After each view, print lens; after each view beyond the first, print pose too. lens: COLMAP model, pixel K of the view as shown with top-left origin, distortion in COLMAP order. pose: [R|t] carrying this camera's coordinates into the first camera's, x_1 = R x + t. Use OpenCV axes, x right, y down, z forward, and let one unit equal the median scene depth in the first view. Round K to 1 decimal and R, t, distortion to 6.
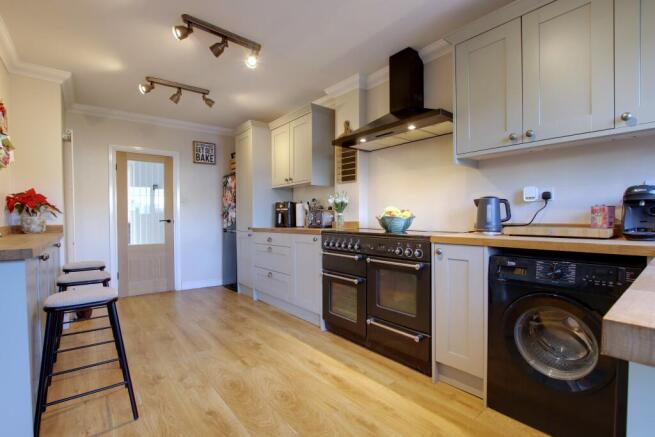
lens RADIAL K [[311.3, 0, 327.8], [0, 311.3, 221.8], [0, 0, 1]] dist [-0.001511, -0.000158]
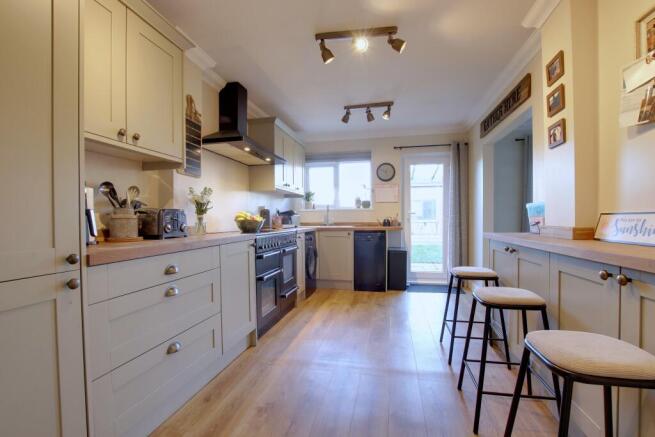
lens RADIAL K [[311.3, 0, 327.8], [0, 311.3, 221.8], [0, 0, 1]] dist [-0.001511, -0.000158]
pose [[-0.635929, 0.005664, 0.771727, -1.169074], [0.024418, 0.999620, 0.012785, -0.021048], [-0.771361, 0.026975, -0.635826, 1.925530]]
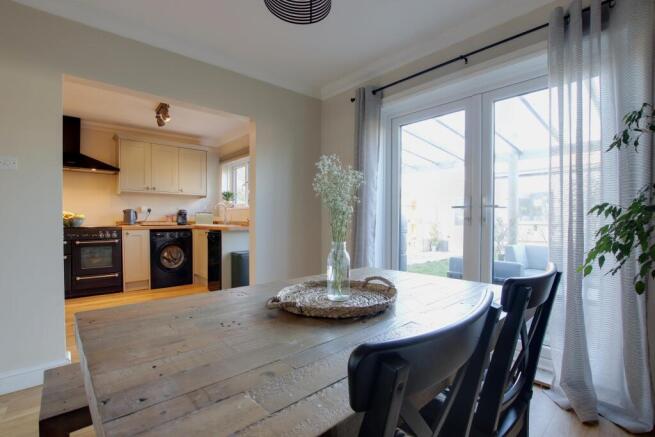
lens RADIAL K [[311.3, 0, 327.8], [0, 311.3, 221.8], [0, 0, 1]] dist [-0.001511, -0.000158]
pose [[-0.056416, -0.002122, 0.998405, -1.860082], [0.011715, 0.999927, 0.002787, 0.020679], [-0.998339, 0.011854, -0.056387, -0.310994]]
